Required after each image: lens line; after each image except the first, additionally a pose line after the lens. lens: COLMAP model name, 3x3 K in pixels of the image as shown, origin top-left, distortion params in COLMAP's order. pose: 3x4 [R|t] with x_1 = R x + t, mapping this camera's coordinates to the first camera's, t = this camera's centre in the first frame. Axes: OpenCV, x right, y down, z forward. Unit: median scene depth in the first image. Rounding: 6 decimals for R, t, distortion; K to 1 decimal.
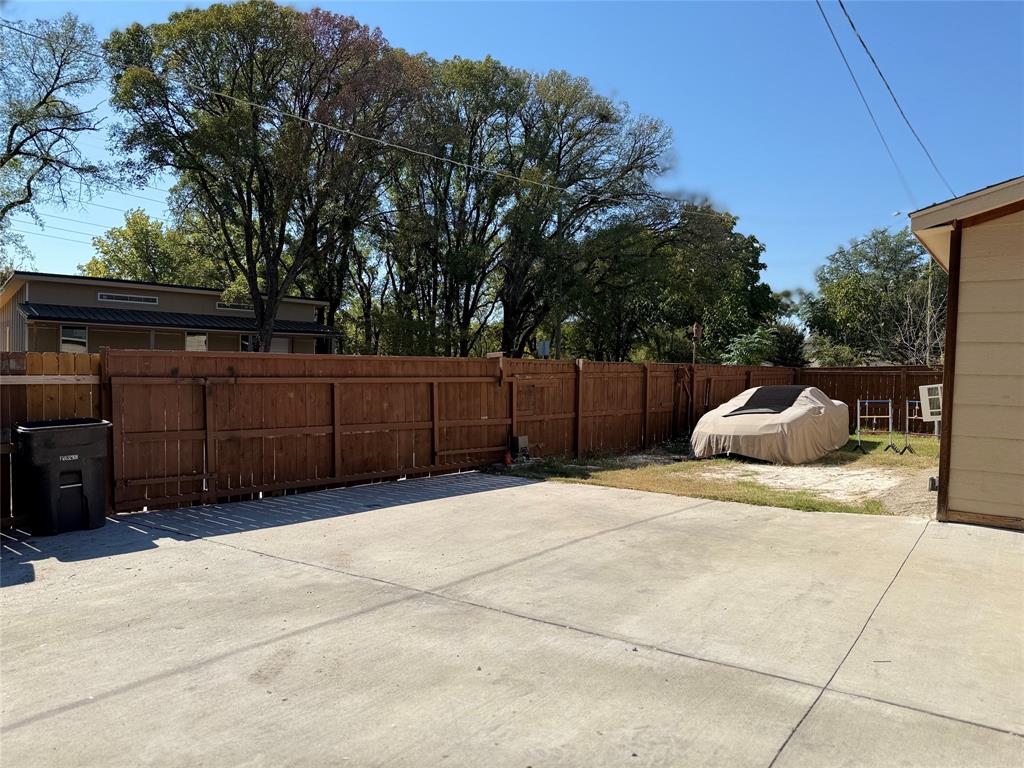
lens RADIAL K [[714.0, 0, 512.0], [0, 714.0, 384.0], [0, 0, 1]] dist [0.150372, -0.226801]
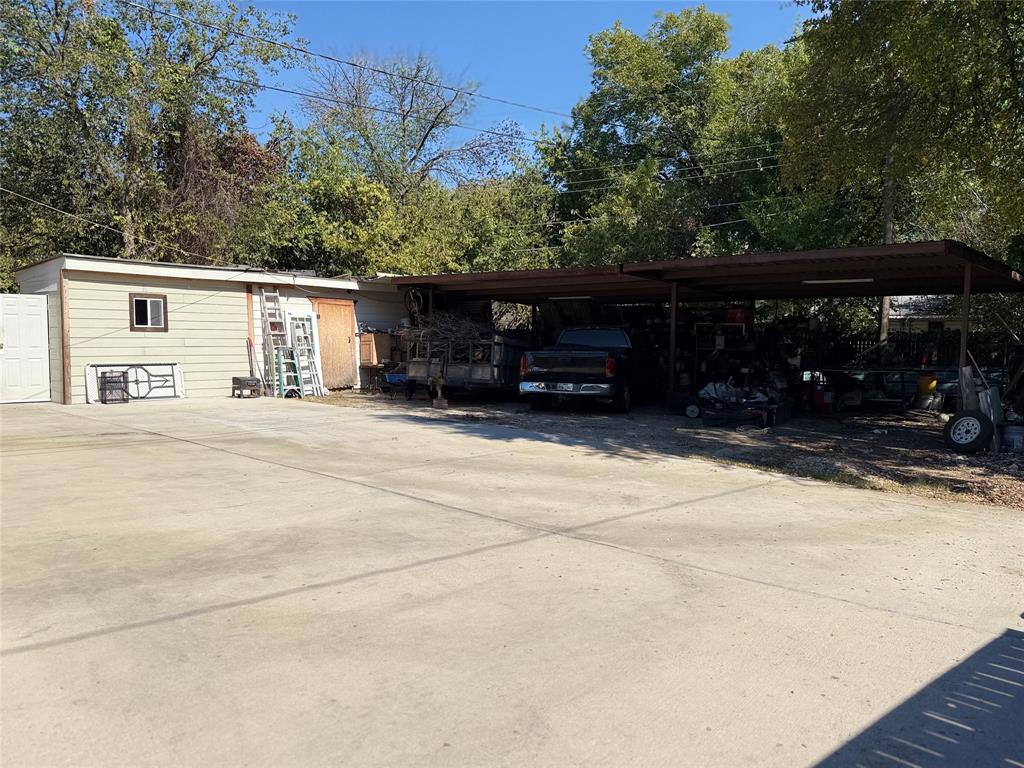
lens RADIAL K [[714.0, 0, 512.0], [0, 714.0, 384.0], [0, 0, 1]] dist [0.150372, -0.226801]
pose [[-0.996410, -0.032519, 0.078161, -0.114672], [-0.026476, 0.996668, 0.077143, -0.006211], [-0.080409, 0.074797, -0.993952, 1.762264]]
